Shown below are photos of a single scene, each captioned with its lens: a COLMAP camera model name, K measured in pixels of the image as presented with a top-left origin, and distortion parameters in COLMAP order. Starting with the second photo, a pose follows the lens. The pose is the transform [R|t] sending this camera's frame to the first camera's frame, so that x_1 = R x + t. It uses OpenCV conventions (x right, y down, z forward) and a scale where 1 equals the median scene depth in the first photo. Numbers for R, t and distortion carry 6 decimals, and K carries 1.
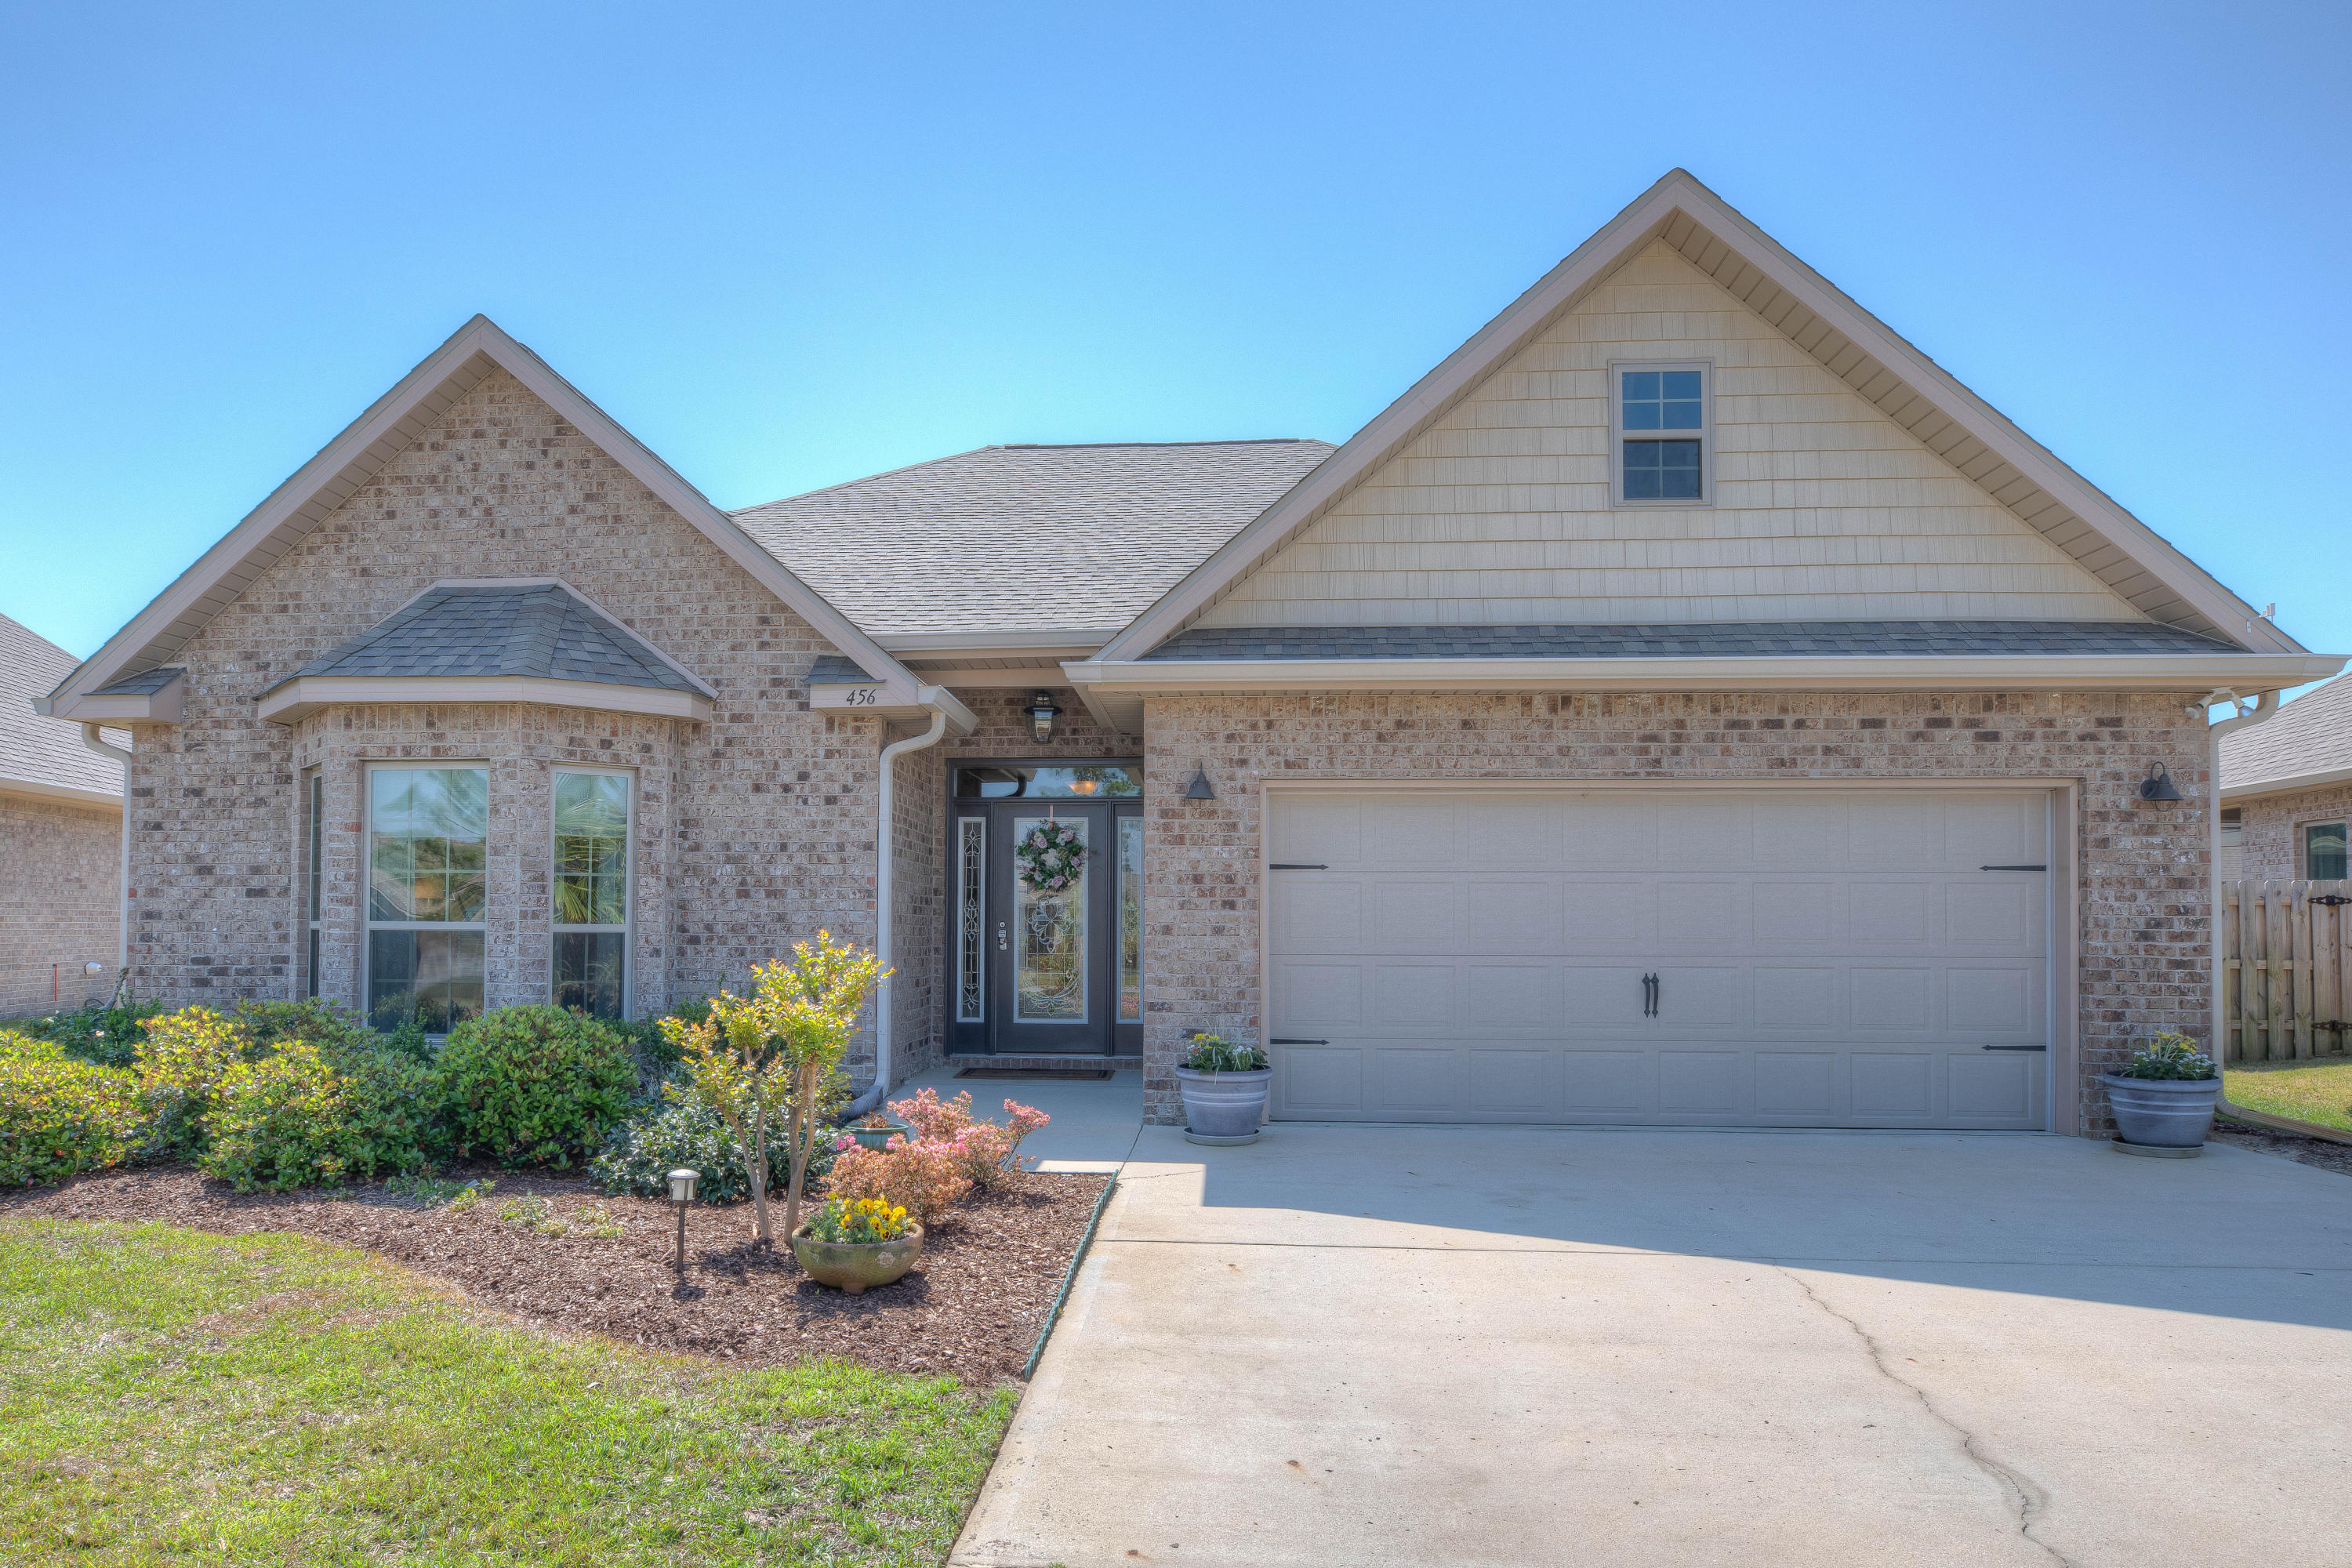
lens RADIAL K [[1281.2, 0, 1115.3], [0, 1281.2, 839.6], [0, 0, 1]] dist [0.003052, 0.000612]
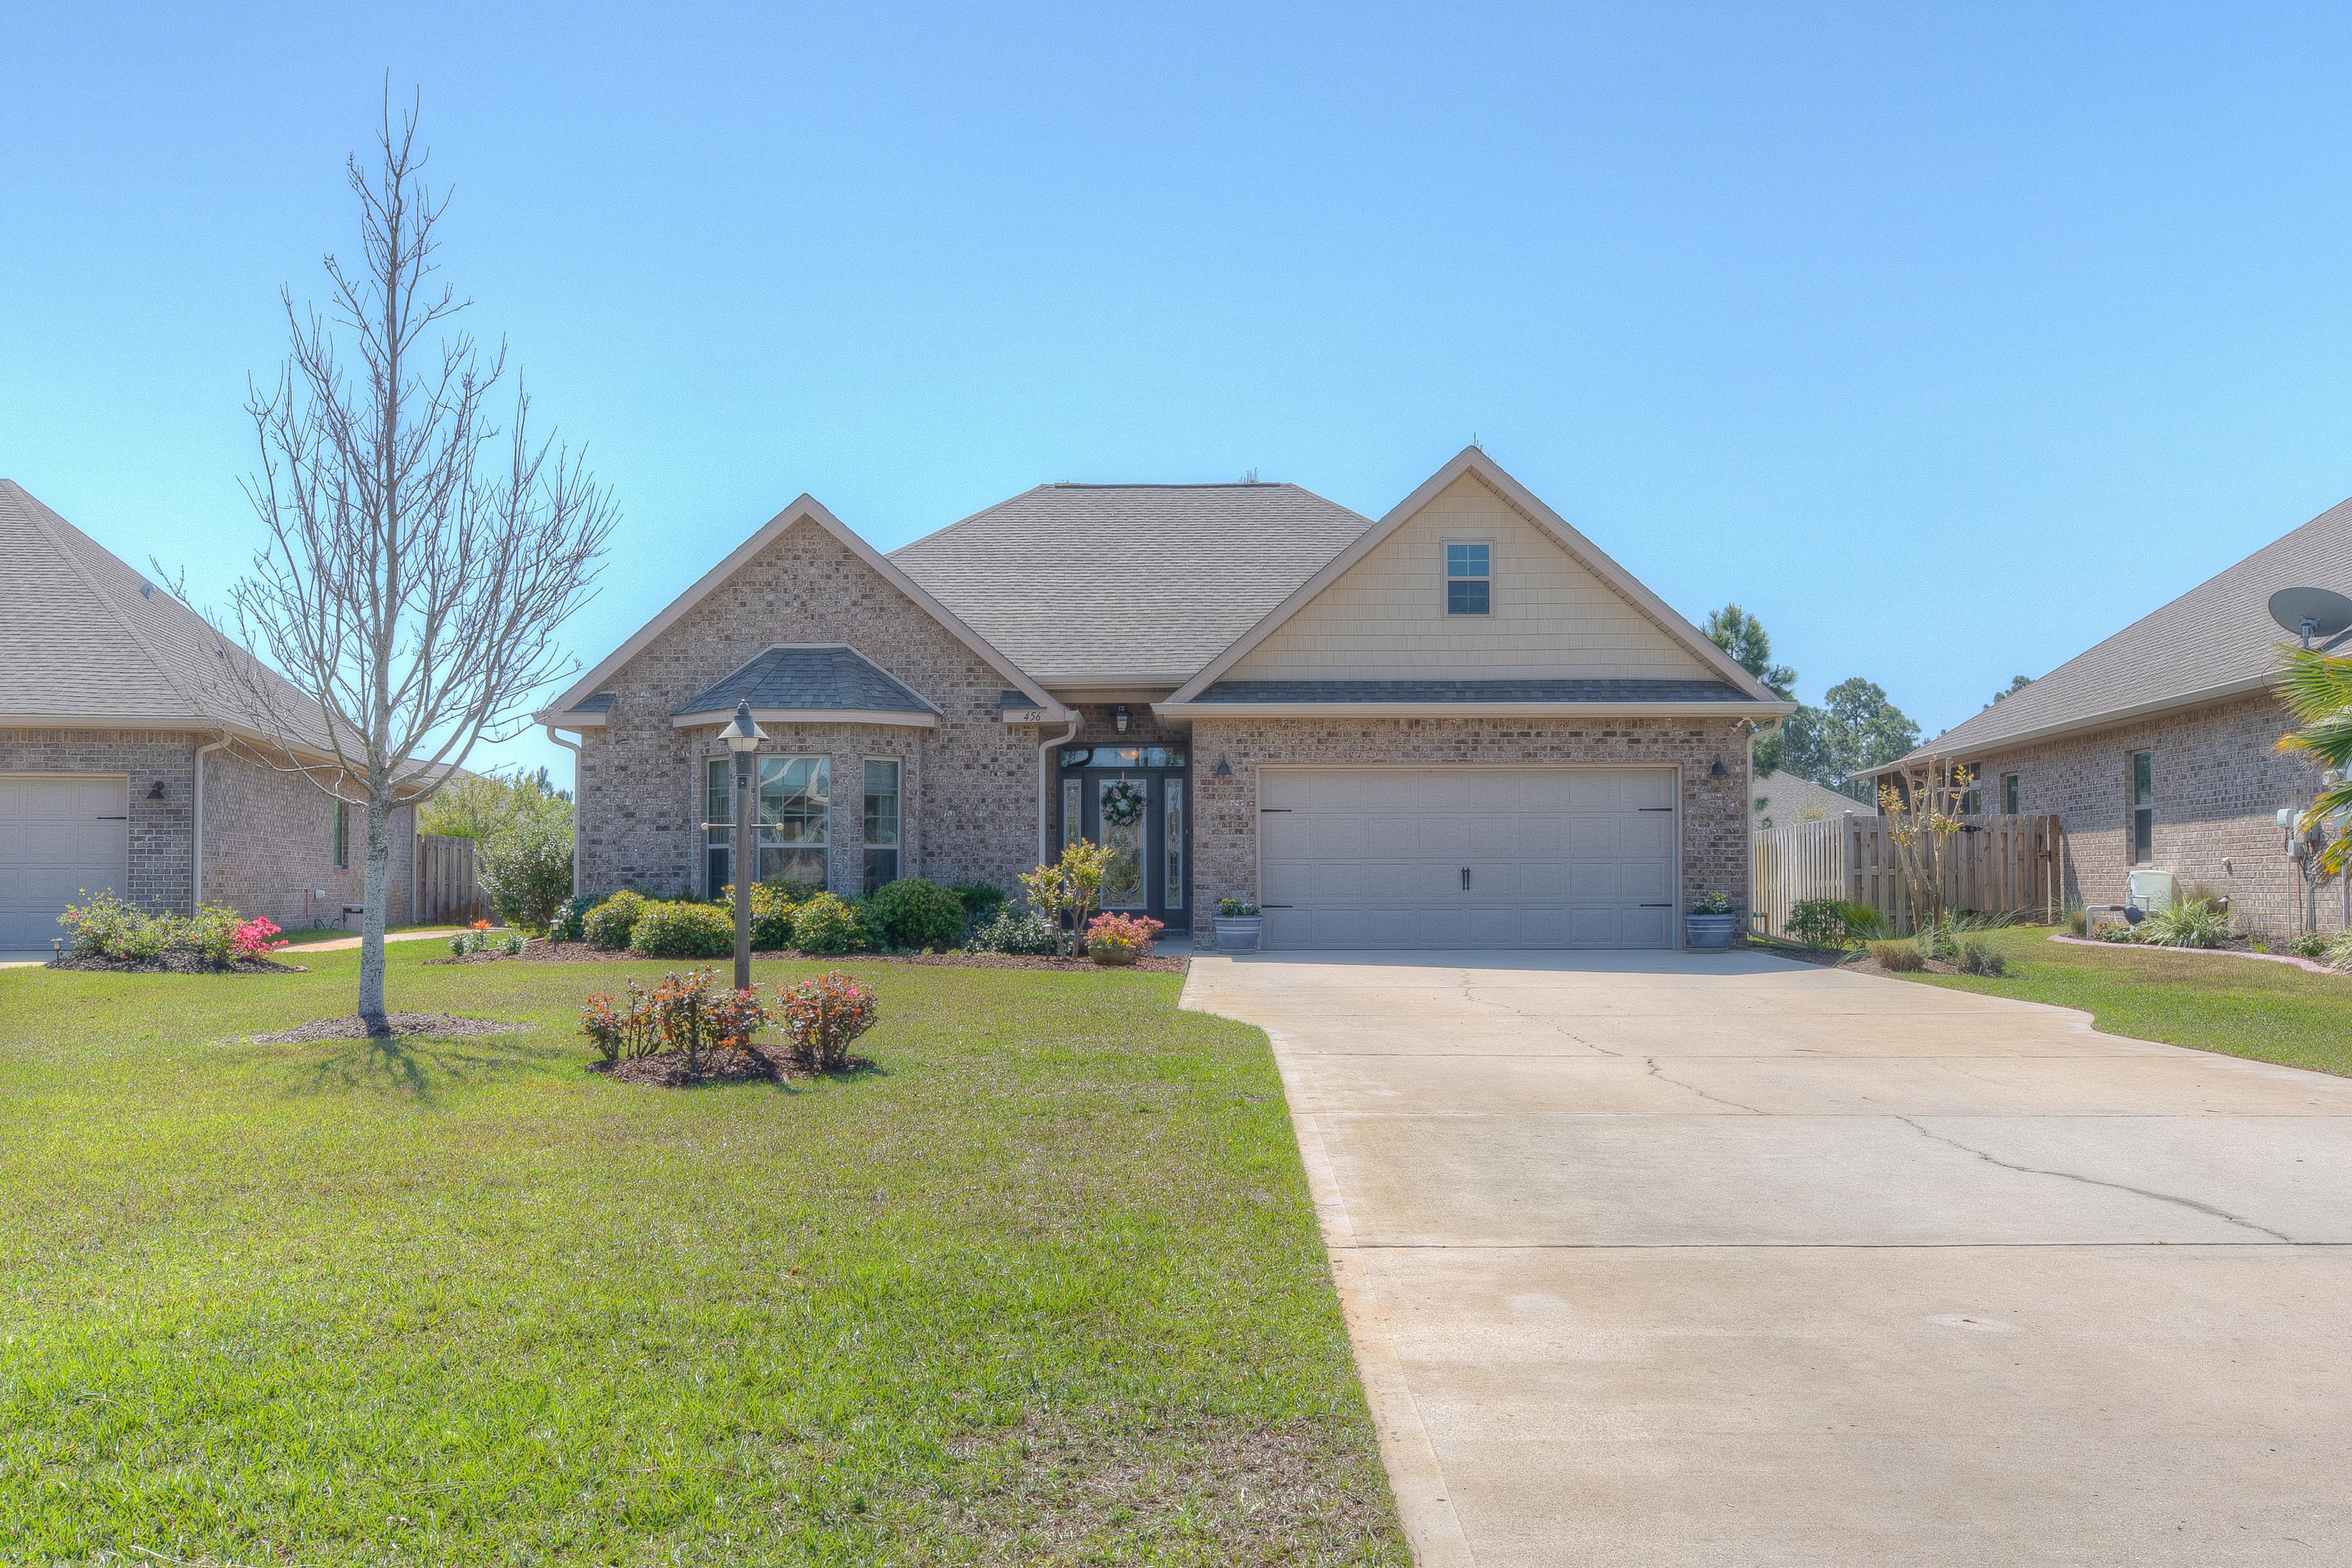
lens RADIAL K [[1281.2, 0, 1178.3], [0, 1281.2, 785.5], [0, 0, 1]] dist [0.003052, 0.000612]
pose [[0.998232, -0.002922, 0.059360, -0.097808], [0.002653, 0.999986, 0.004614, -0.021825], [-0.059373, -0.004449, 0.998226, -0.759506]]
